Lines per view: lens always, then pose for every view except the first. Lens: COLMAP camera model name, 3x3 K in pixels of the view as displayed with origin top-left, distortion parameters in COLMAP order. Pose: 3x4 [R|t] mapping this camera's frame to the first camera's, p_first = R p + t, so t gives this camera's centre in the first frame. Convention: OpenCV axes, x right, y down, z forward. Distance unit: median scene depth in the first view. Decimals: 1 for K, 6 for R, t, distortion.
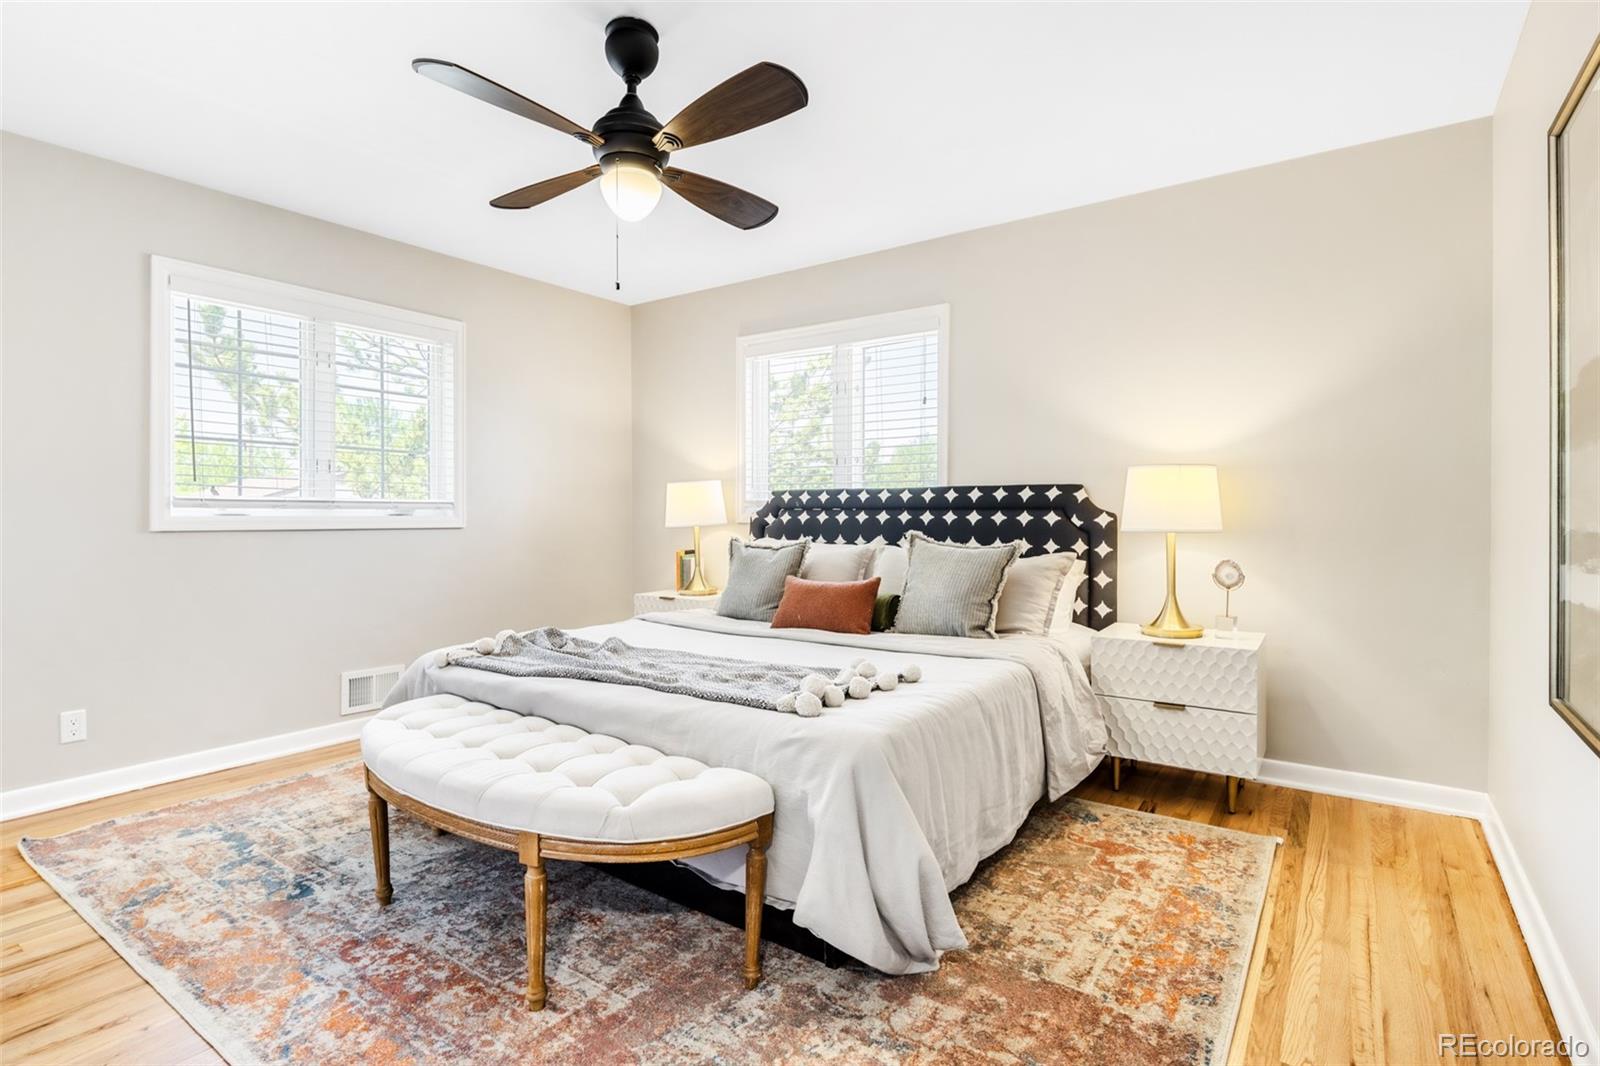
lens RADIAL K [[778.3, 0, 800.0], [0, 778.3, 533.0], [0, 0, 1]] dist [-0.000047, 0.000053]
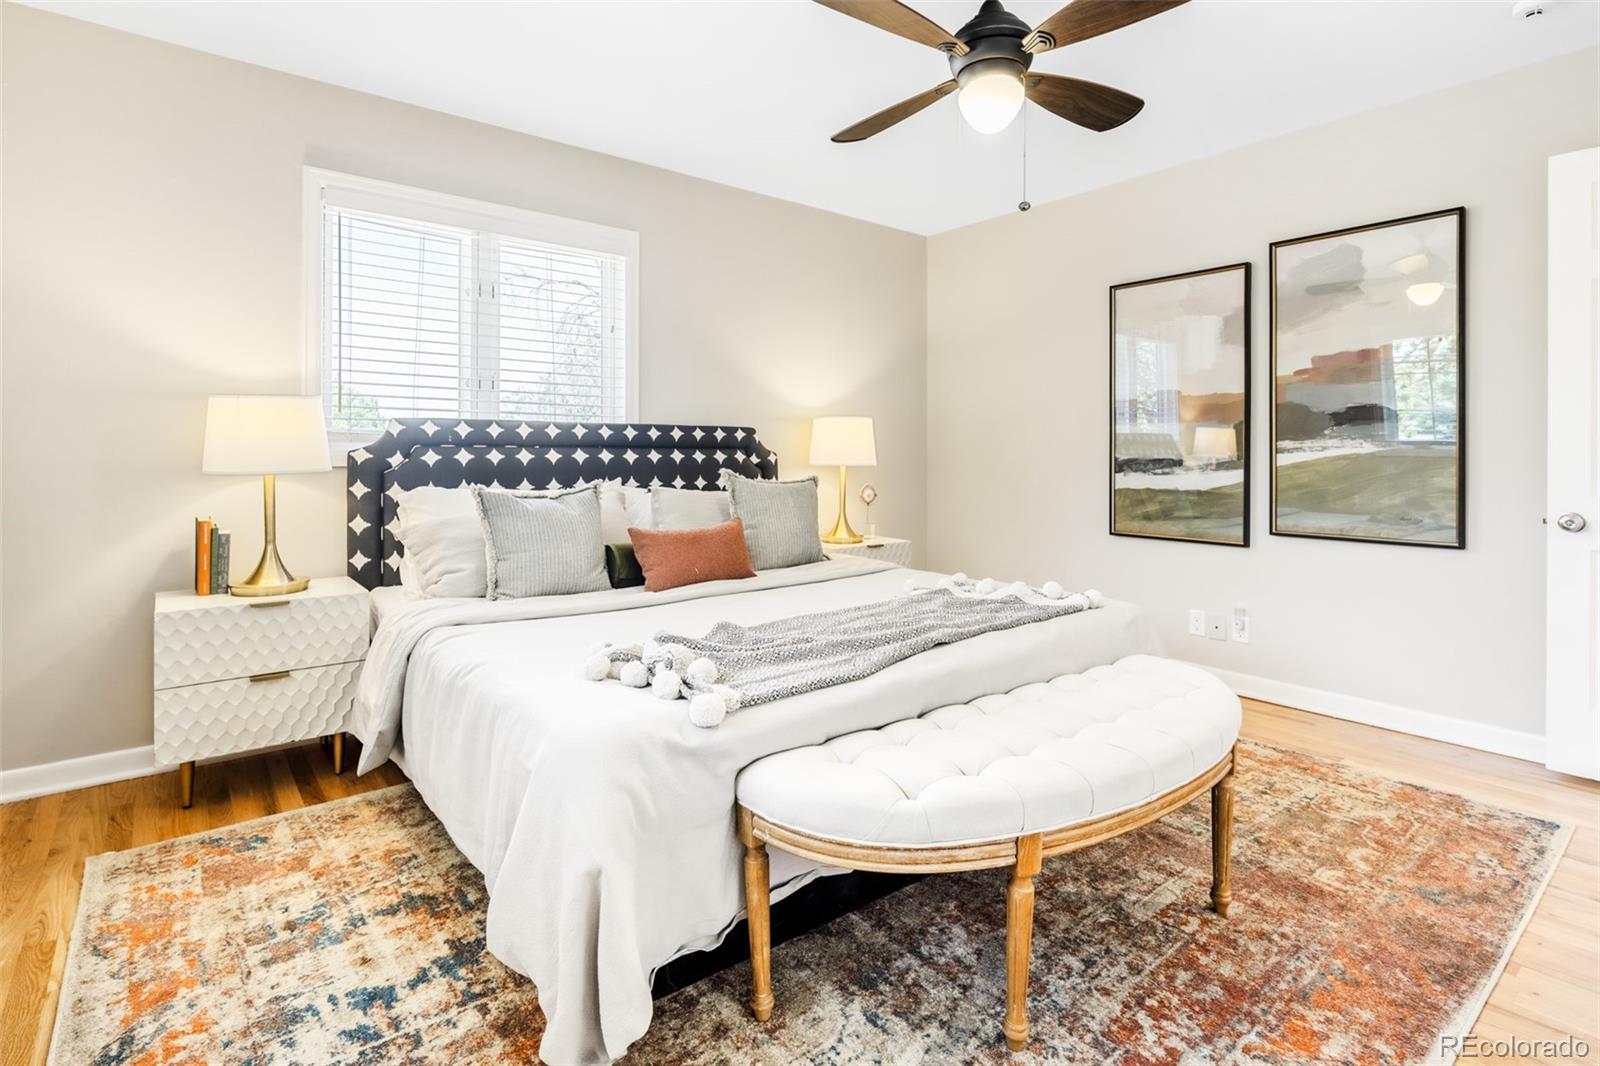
lens RADIAL K [[791.8, 0, 806.3], [0, 791.8, 449.3], [0, 0, 1]] dist [0.052649, -0.000192]
pose [[0.263809, 0.006485, 0.964553, -0.725073], [0.022127, 0.999674, -0.012773, -0.012259], [-0.964321, 0.024712, 0.263580, 0.568154]]
